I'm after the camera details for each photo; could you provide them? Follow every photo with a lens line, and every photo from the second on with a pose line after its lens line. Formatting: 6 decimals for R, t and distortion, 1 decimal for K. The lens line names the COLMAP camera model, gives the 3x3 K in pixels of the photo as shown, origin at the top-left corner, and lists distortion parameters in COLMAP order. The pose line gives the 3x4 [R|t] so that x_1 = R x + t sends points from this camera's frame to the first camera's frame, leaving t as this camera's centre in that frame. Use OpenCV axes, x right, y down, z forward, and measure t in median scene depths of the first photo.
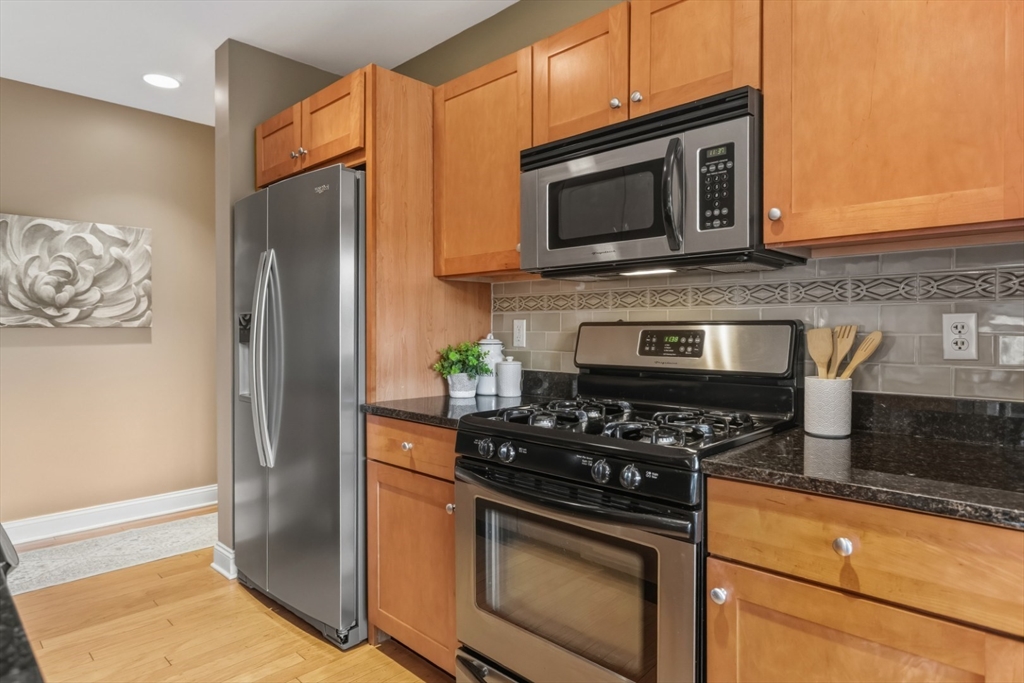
lens RADIAL K [[598.7, 0, 514.4], [0, 598.7, 334.3], [0, 0, 1]] dist [-0.008127, -0.001253]
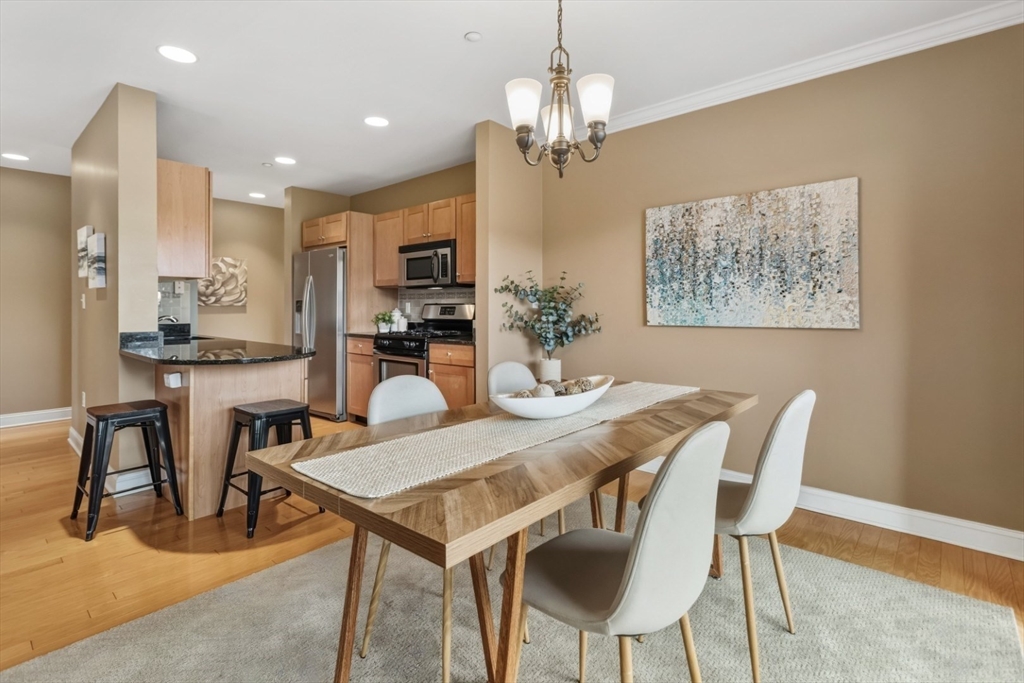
lens RADIAL K [[491.5, 0, 517.9], [0, 491.5, 308.9], [0, 0, 1]] dist [-0.002985, 0.002339]
pose [[0.998562, 0.001371, 0.053595, 0.435660], [-0.000901, 0.999961, -0.008794, 0.023687], [-0.053605, 0.008733, 0.998524, -1.356469]]
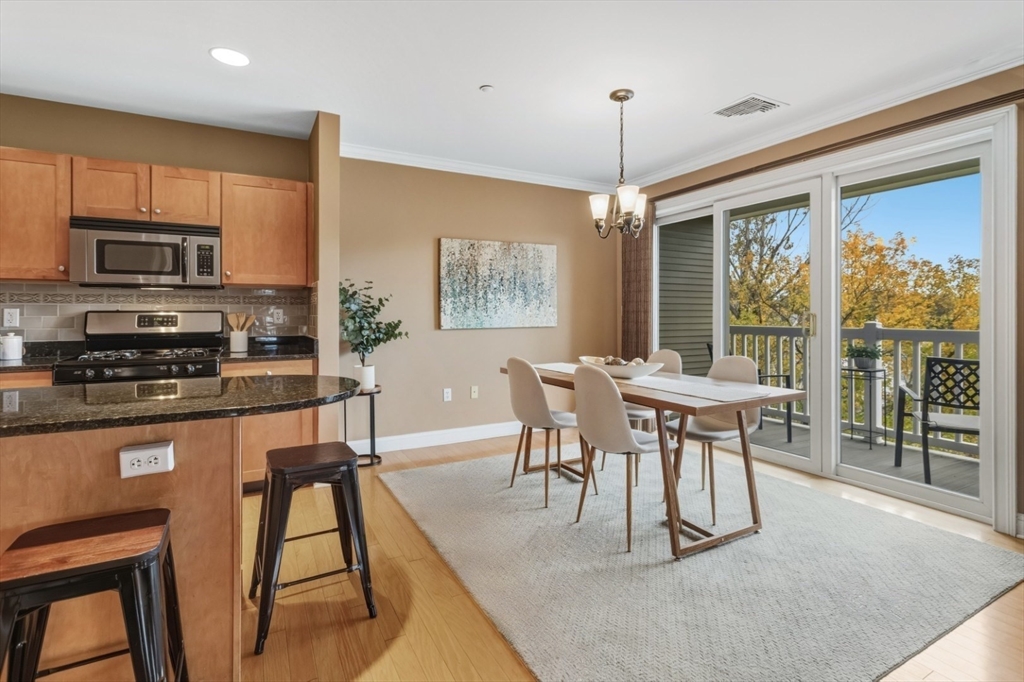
lens RADIAL K [[491.5, 0, 518.2], [0, 491.5, 312.2], [0, 0, 1]] dist [-0.002985, 0.002339]
pose [[0.295433, 0.003791, 0.955356, -0.930602], [0.012052, 0.999898, -0.007695, 0.010839], [-0.955288, 0.013788, 0.295357, -0.673135]]
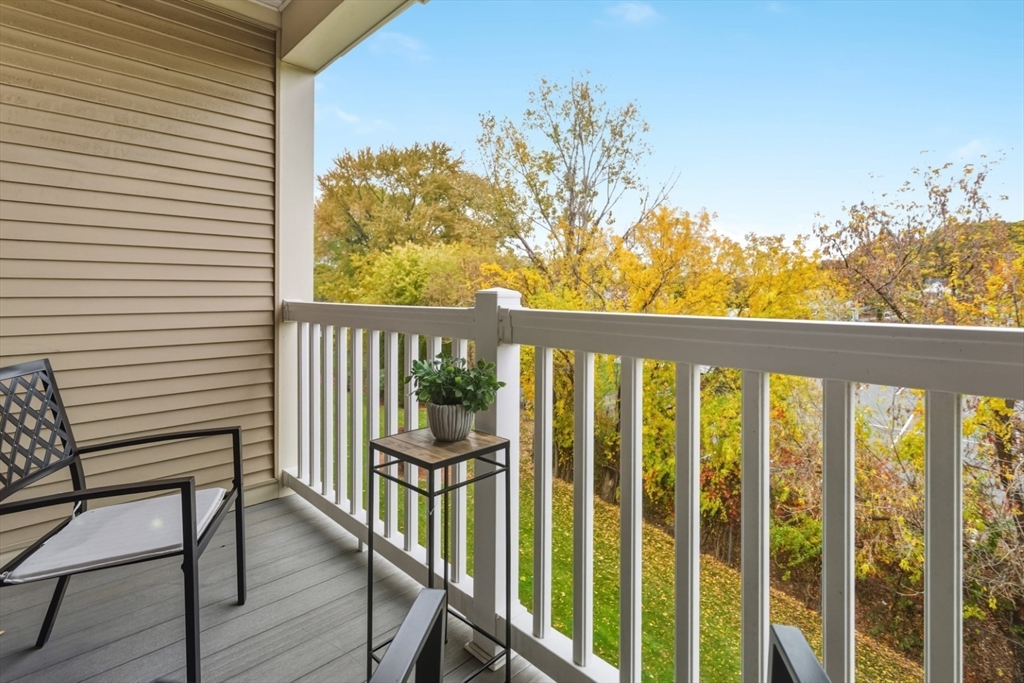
lens RADIAL K [[491.5, 0, 520.7], [0, 491.5, 289.5], [0, 0, 1]] dist [-0.002985, 0.002339]
pose [[0.015250, 0.004750, 0.999872, 0.857370], [0.007941, 0.999957, -0.004872, 0.060700], [-0.999852, 0.008014, 0.015212, -1.549589]]
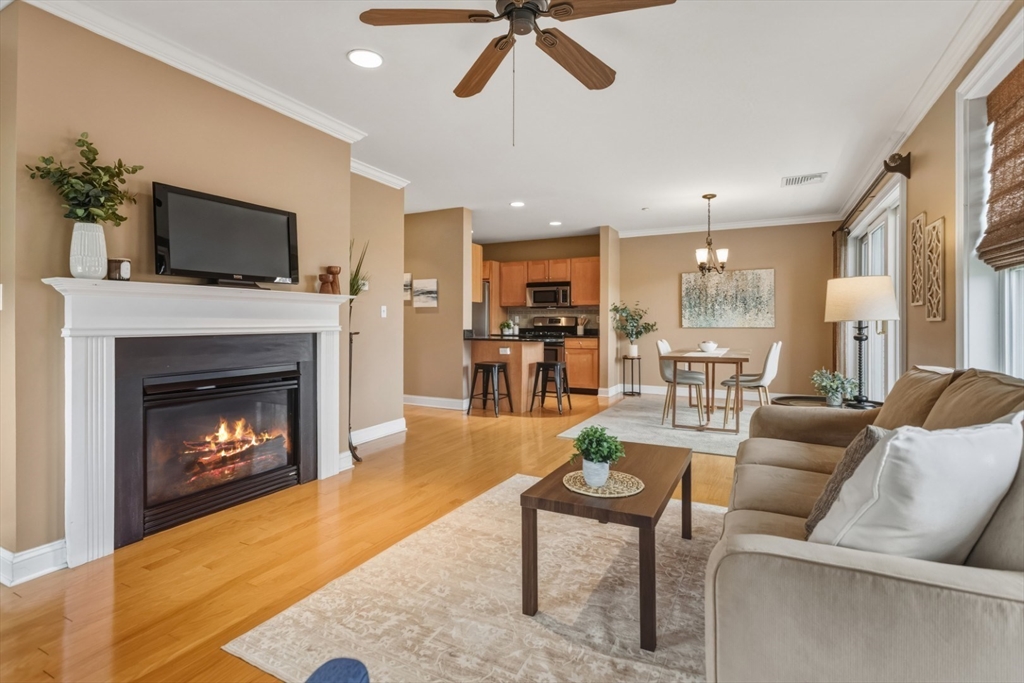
lens RADIAL K [[491.5, 0, 514.0], [0, 491.5, 319.7], [0, 0, 1]] dist [-0.002985, 0.002339]
pose [[0.955097, 0.008824, 0.296161, -1.227408], [-0.003272, 0.999810, -0.019238, 0.078701], [-0.296274, 0.017406, 0.954944, -2.735731]]
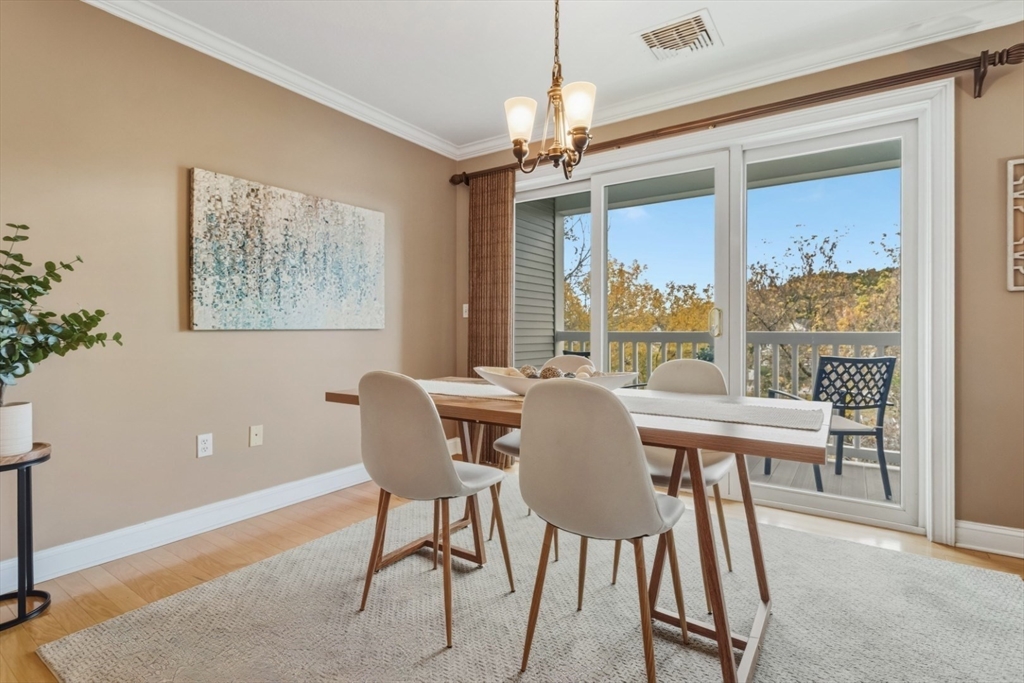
lens RADIAL K [[491.5, 0, 515.6], [0, 491.5, 329.6], [0, 0, 1]] dist [-0.002985, 0.002339]
pose [[-0.173721, 0.002687, 0.984791, -0.330067], [0.009273, 0.999956, -0.001093, 0.070690], [-0.984751, 0.008942, -0.173739, -0.301606]]
